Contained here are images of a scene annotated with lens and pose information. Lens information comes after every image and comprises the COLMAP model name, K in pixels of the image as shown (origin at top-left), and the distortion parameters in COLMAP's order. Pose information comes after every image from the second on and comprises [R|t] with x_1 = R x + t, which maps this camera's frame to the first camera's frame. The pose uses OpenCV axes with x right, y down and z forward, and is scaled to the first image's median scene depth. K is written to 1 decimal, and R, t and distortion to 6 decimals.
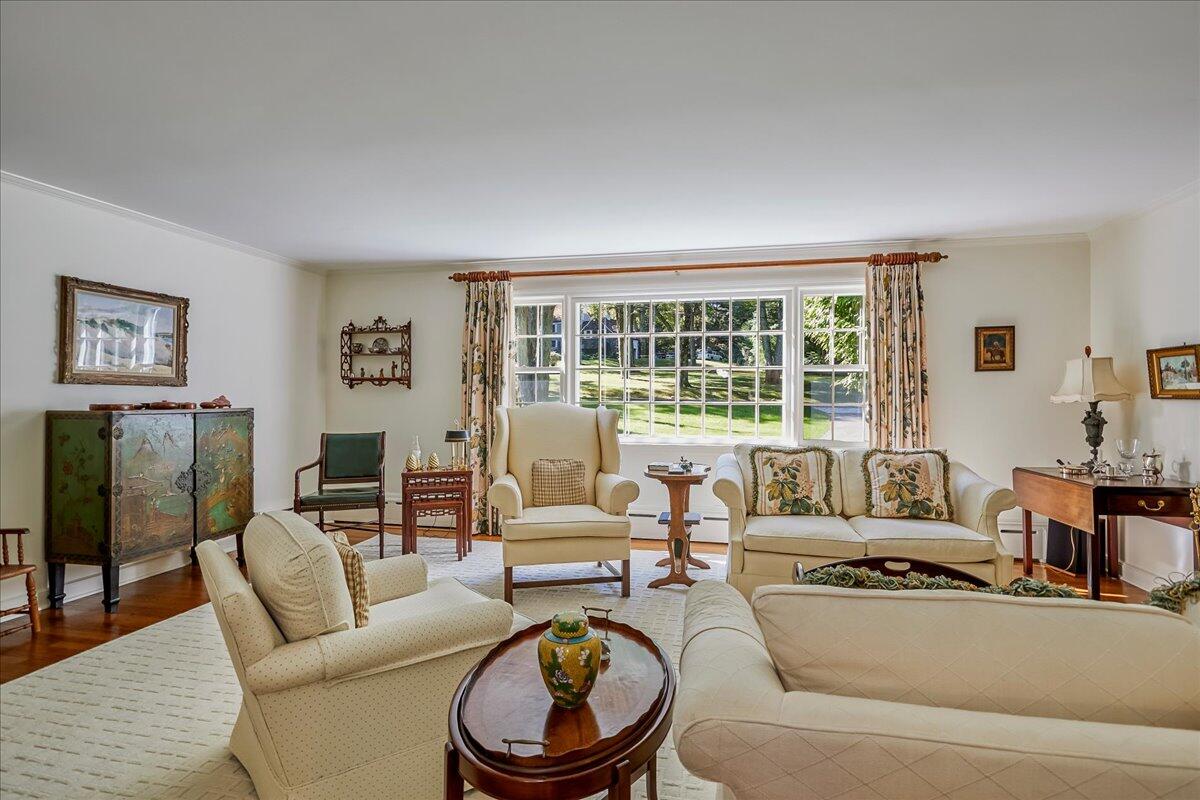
lens RADIAL K [[593.4, 0, 600.0], [0, 593.4, 400.0], [0, 0, 1]] dist [-0.000161, -0.000417]
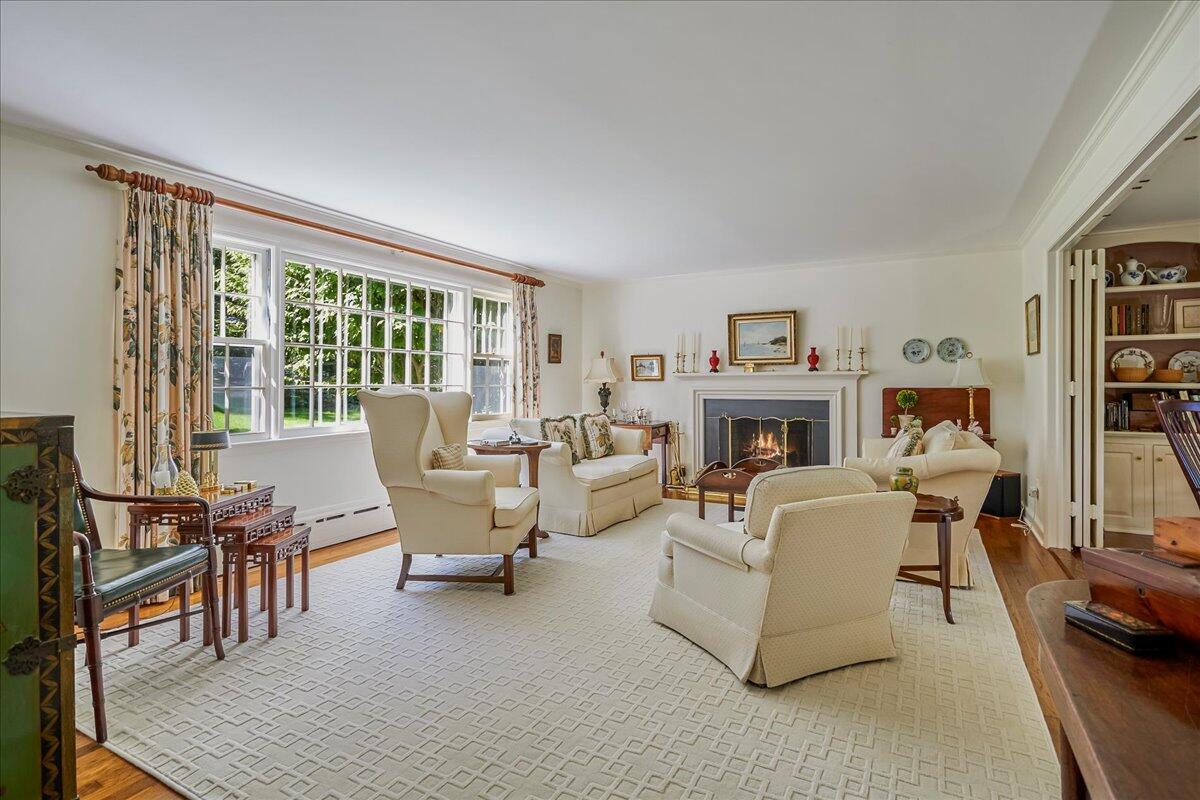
lens RADIAL K [[587.5, 0, 609.6], [0, 587.5, 383.3], [0, 0, 1]] dist [-0.002863, -0.001733]
pose [[0.280332, -0.002836, 0.959899, -0.754139], [0.010362, 0.999946, -0.000072, 0.004883], [-0.959847, 0.009966, 0.280346, 0.430539]]
